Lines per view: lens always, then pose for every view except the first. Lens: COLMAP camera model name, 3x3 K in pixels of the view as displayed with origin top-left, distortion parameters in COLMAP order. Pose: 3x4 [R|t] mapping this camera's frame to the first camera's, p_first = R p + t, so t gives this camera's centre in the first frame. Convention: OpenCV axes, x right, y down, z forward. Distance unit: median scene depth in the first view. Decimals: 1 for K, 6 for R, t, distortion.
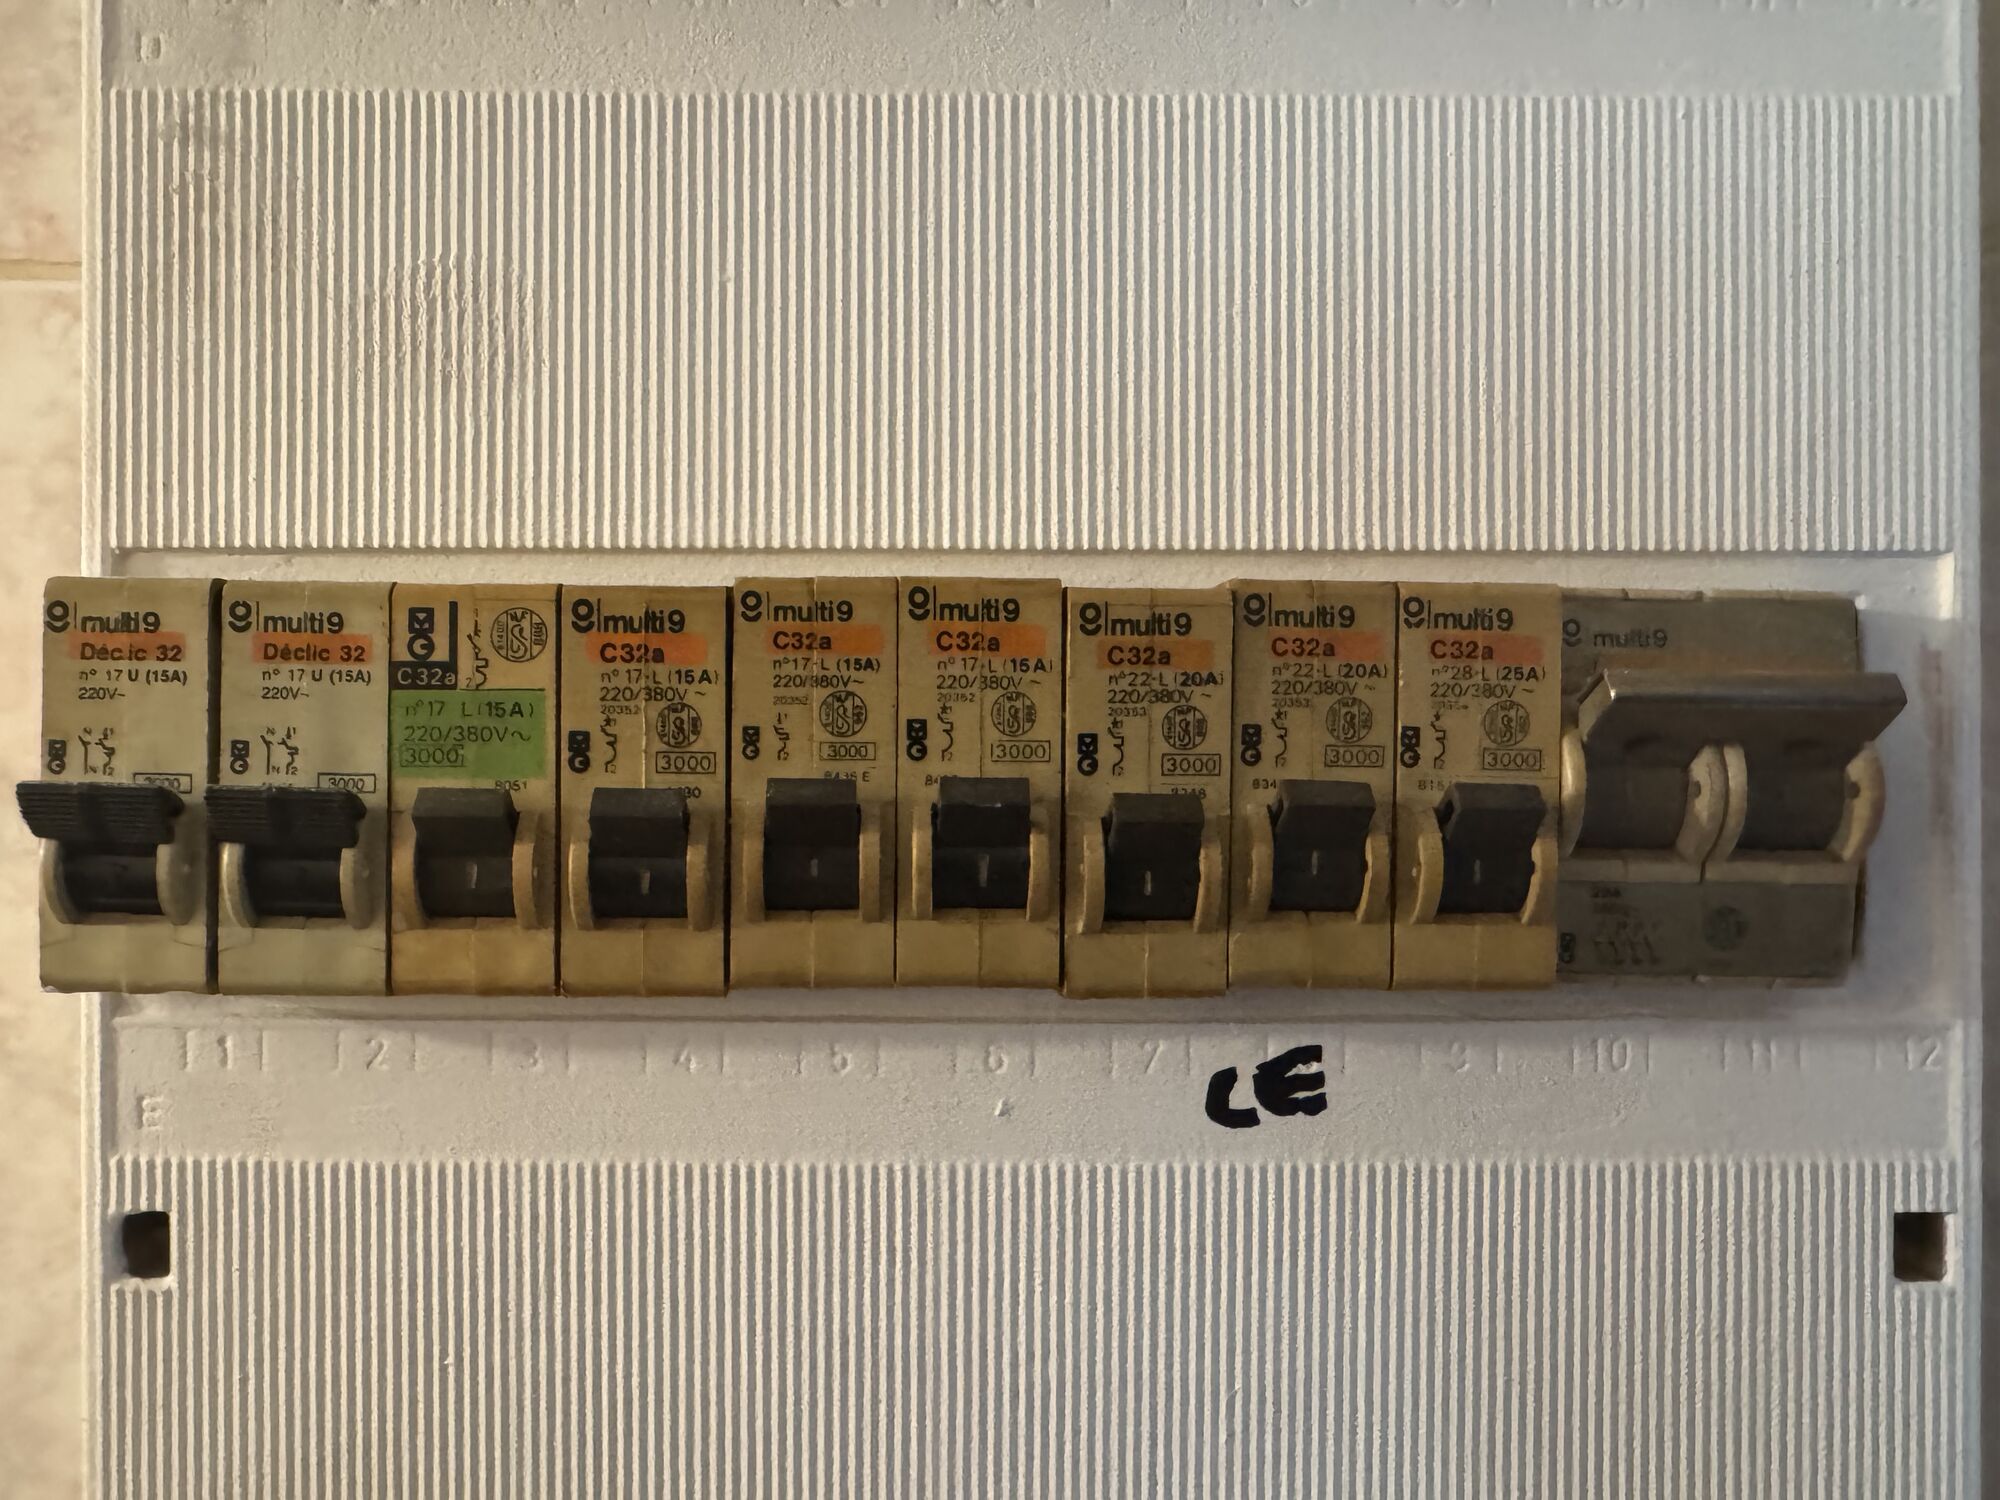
lens RADIAL K [[1414.6, 0, 1000.0], [0, 1414.6, 750.0], [0, 0, 1]] dist [-0.003958, 0.000587]
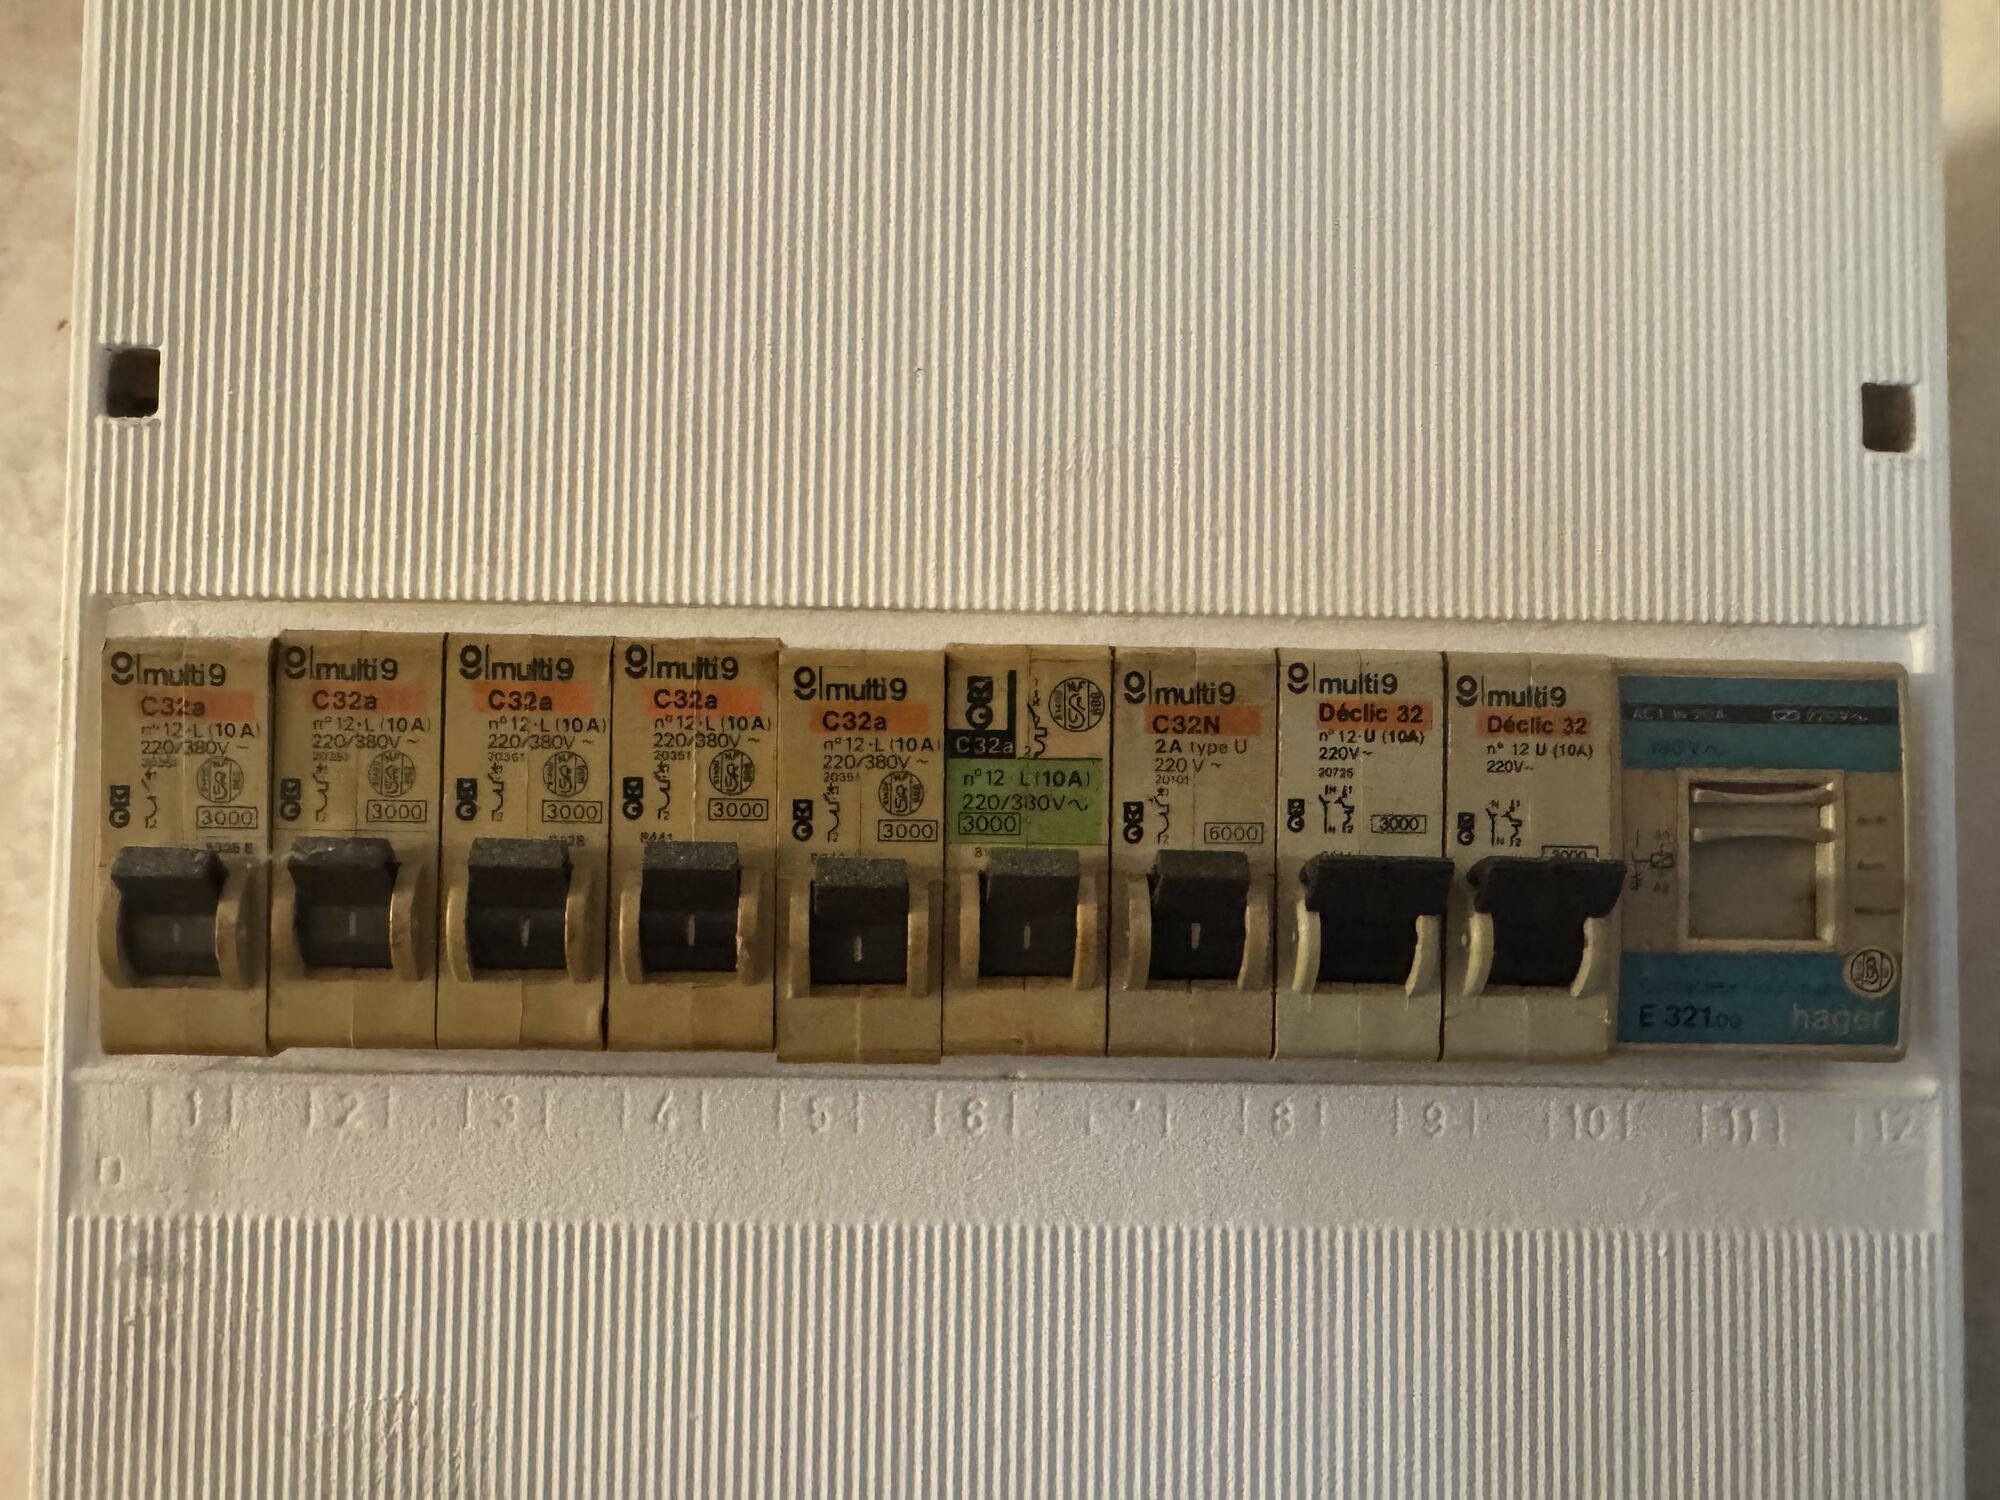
lens RADIAL K [[1414.6, 0, 1000.0], [0, 1414.6, 750.0], [0, 0, 1]] dist [-0.003958, 0.000587]
pose [[0.999844, 0.012499, 0.012480, -0.000243], [-0.012024, 0.999227, -0.037424, -0.759894], [-0.012938, 0.037268, 0.999222, 0.001784]]
